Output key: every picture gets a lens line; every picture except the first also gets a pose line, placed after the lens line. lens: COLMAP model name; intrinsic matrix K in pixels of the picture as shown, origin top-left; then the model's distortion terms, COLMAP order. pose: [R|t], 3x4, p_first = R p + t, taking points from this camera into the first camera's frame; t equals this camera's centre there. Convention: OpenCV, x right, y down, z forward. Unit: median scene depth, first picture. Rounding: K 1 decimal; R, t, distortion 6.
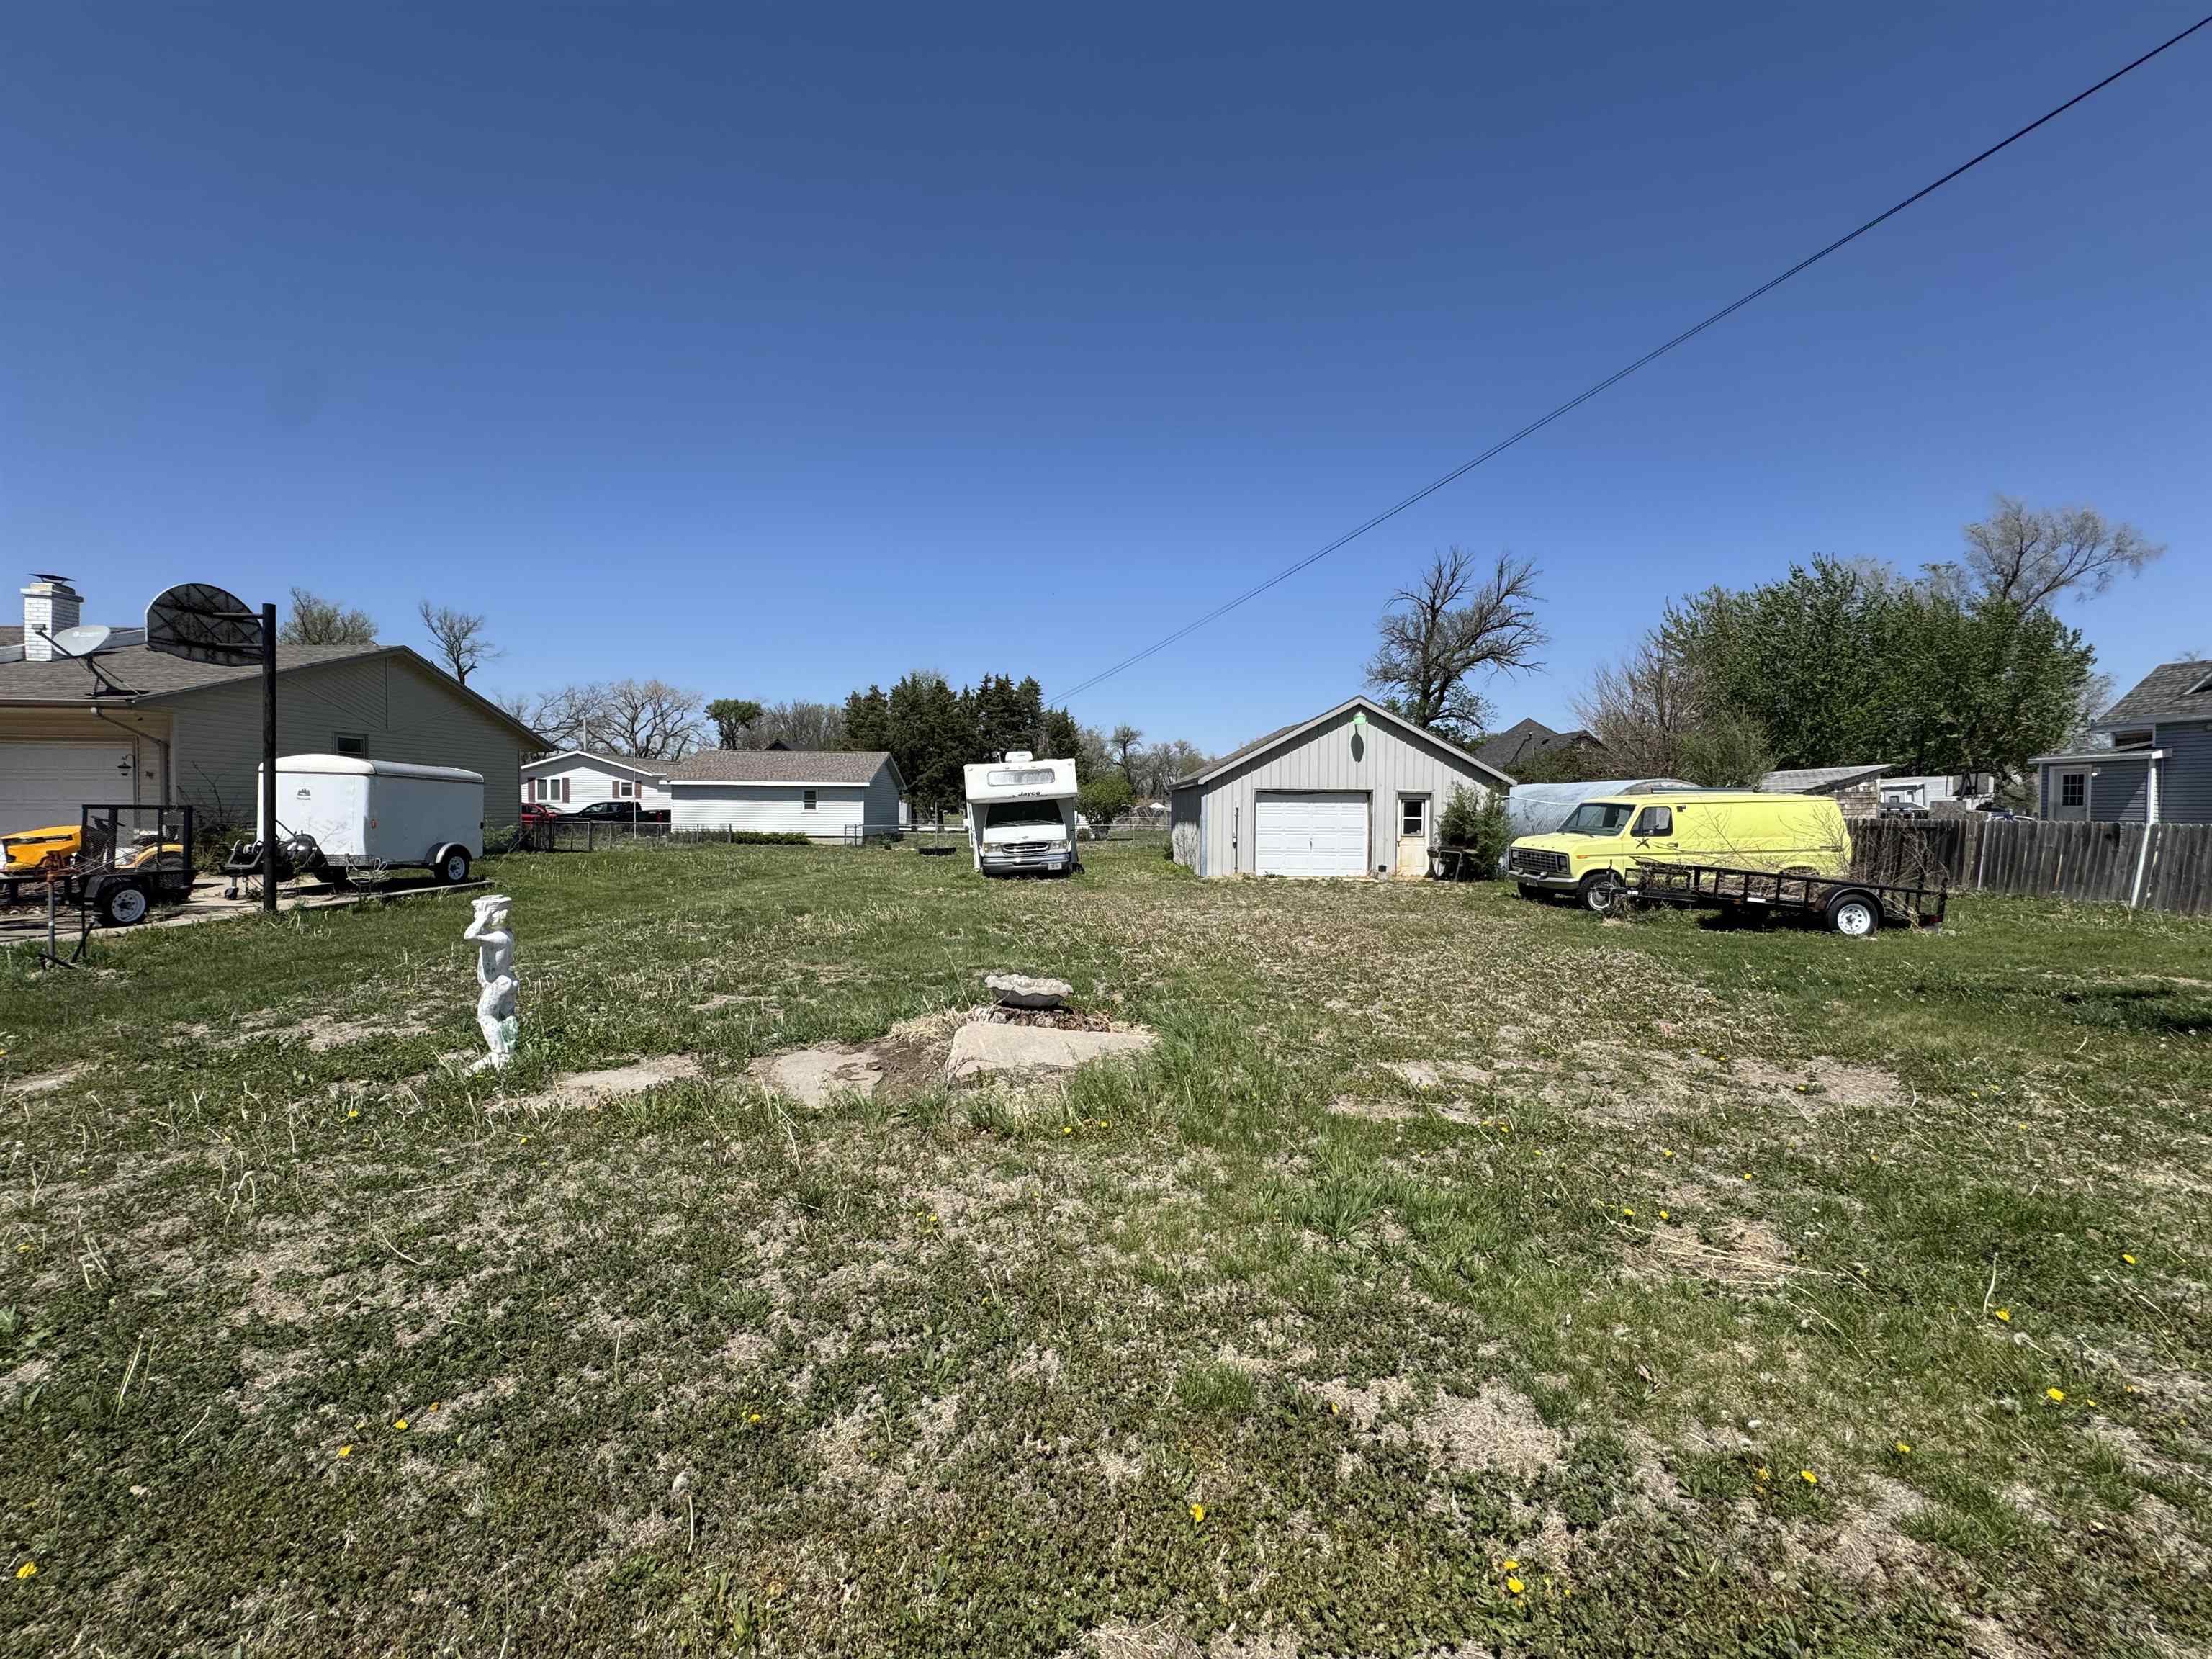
lens RADIAL K [[880.3, 0, 1106.0], [0, 880.3, 829.5], [0, 0, 1]] dist [-0.001596, 0.000107]
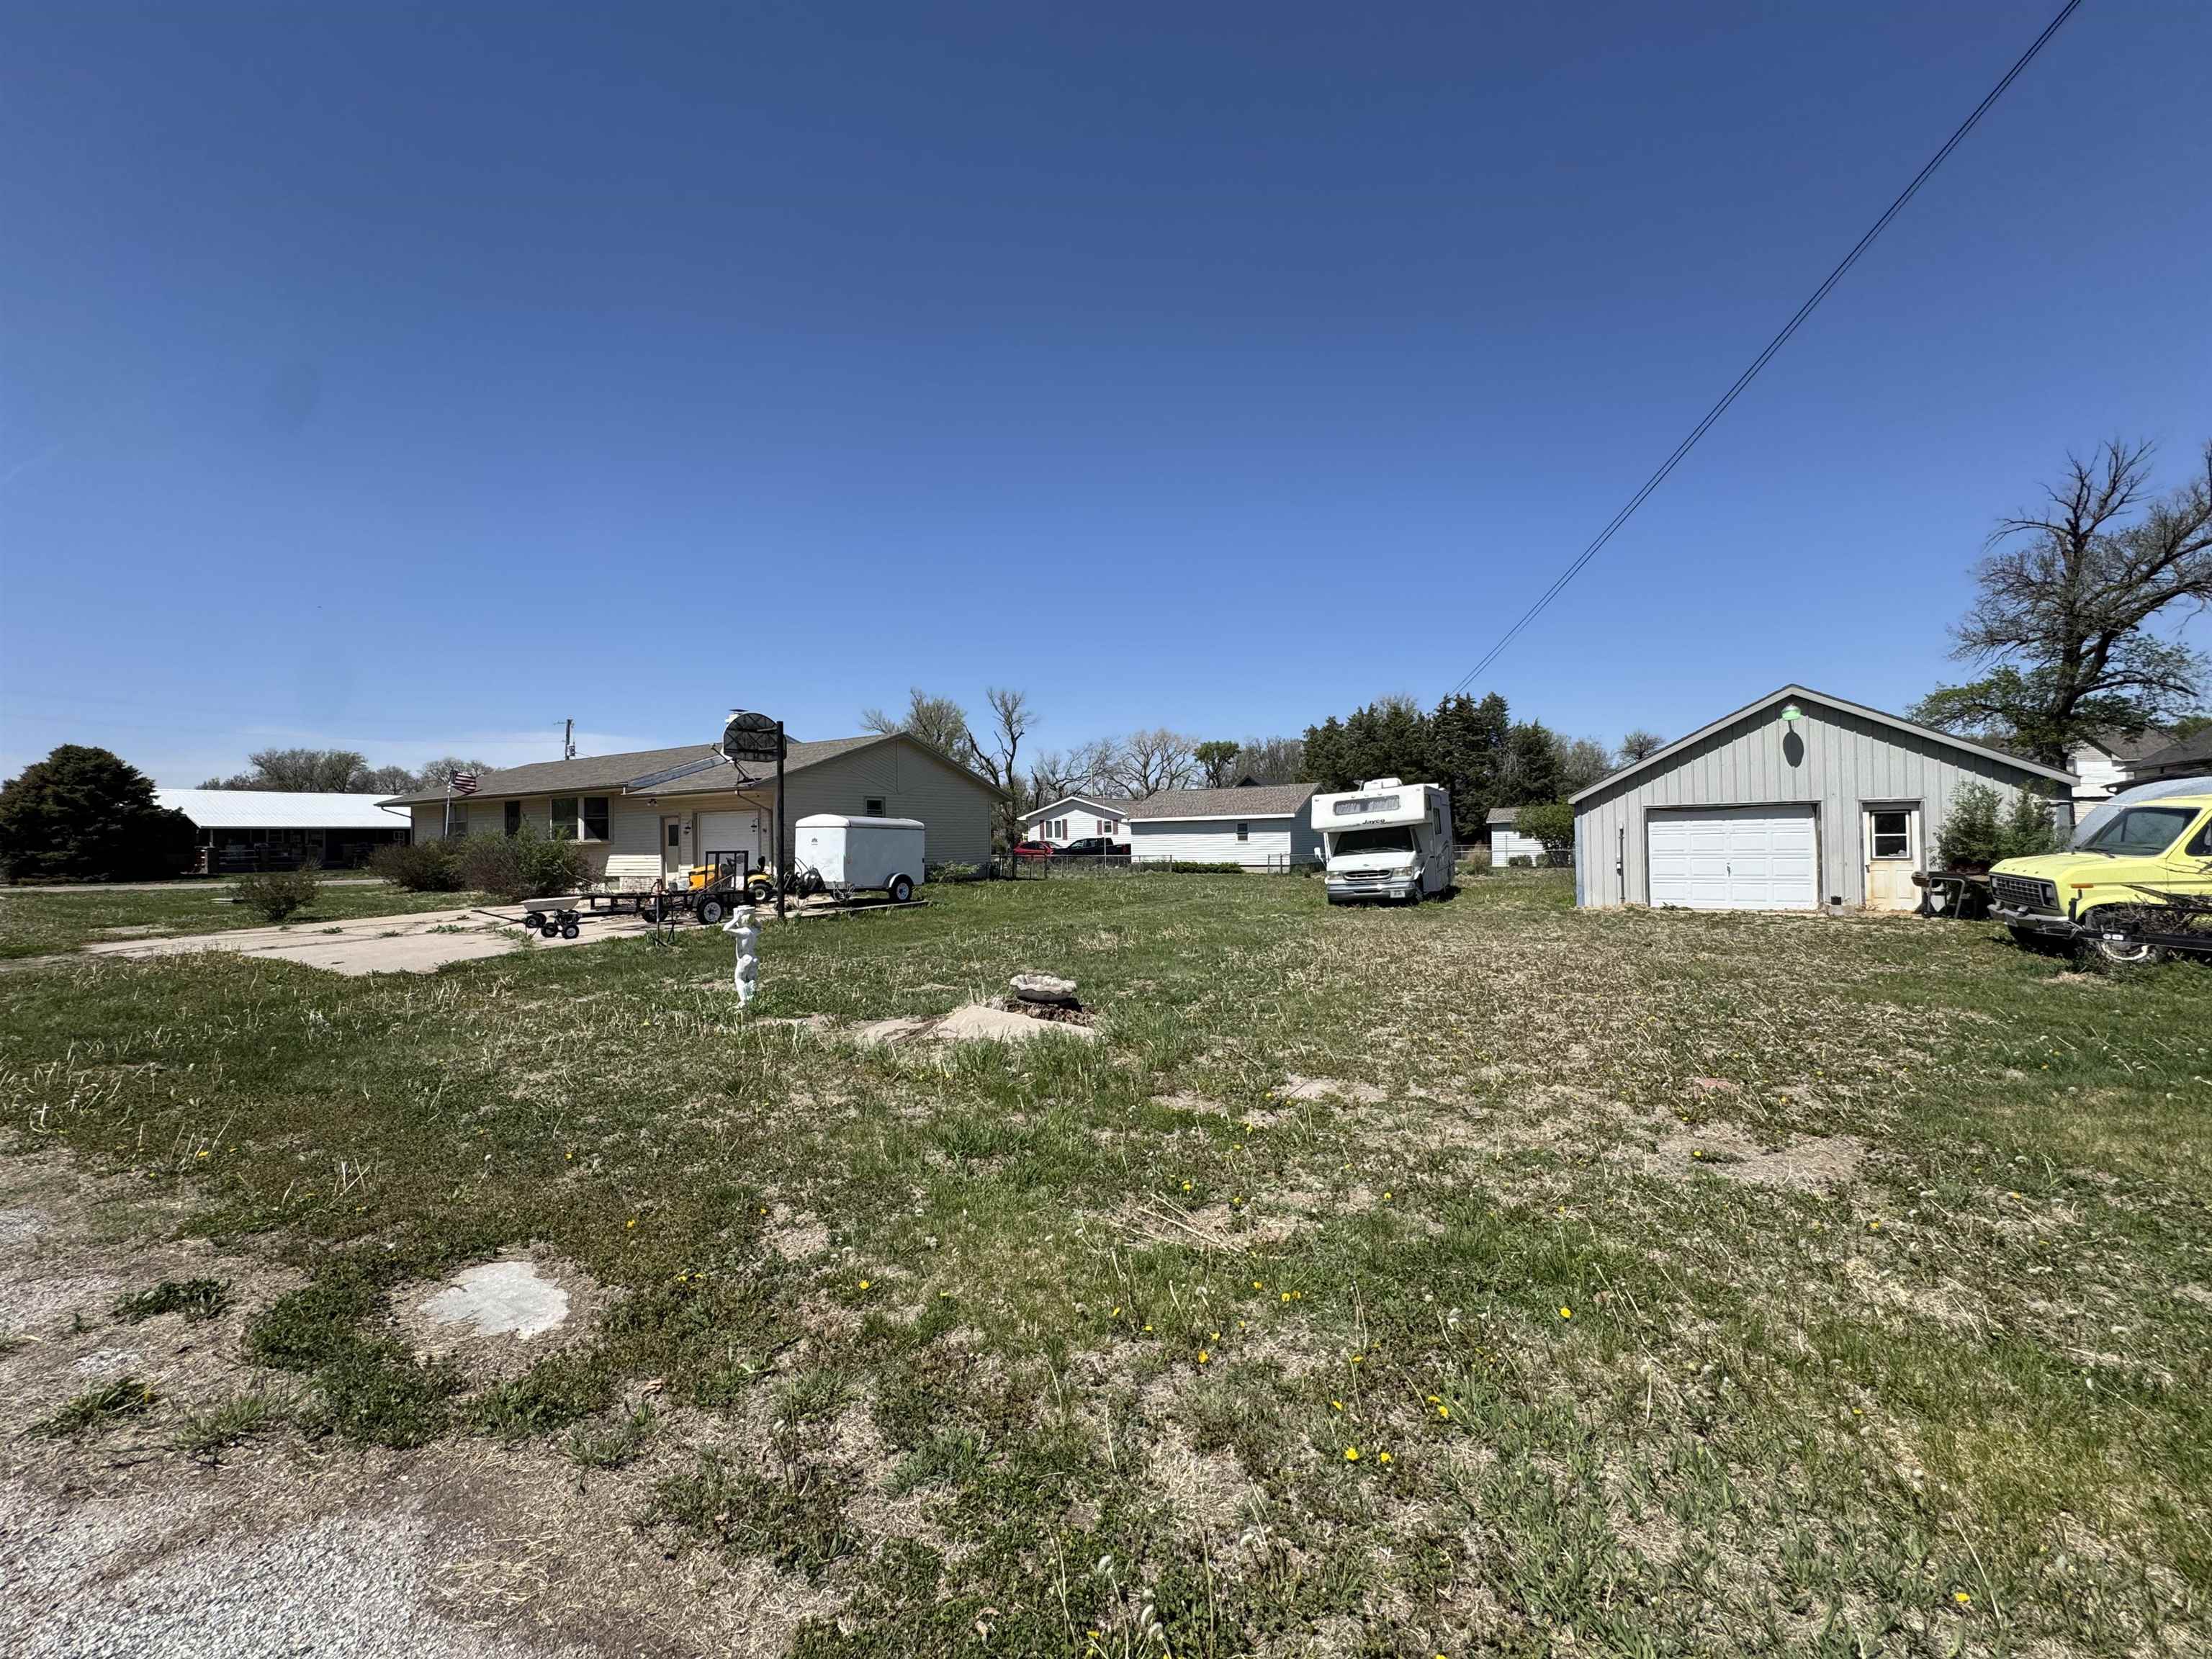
lens RADIAL K [[880.3, 0, 1106.0], [0, 880.3, 829.5], [0, 0, 1]] dist [-0.001596, 0.000107]
pose [[0.847508, -0.030573, -0.529901, 0.175872], [0.013471, 0.999257, -0.036107, 0.000529], [0.530611, 0.023462, 0.847291, -0.008012]]
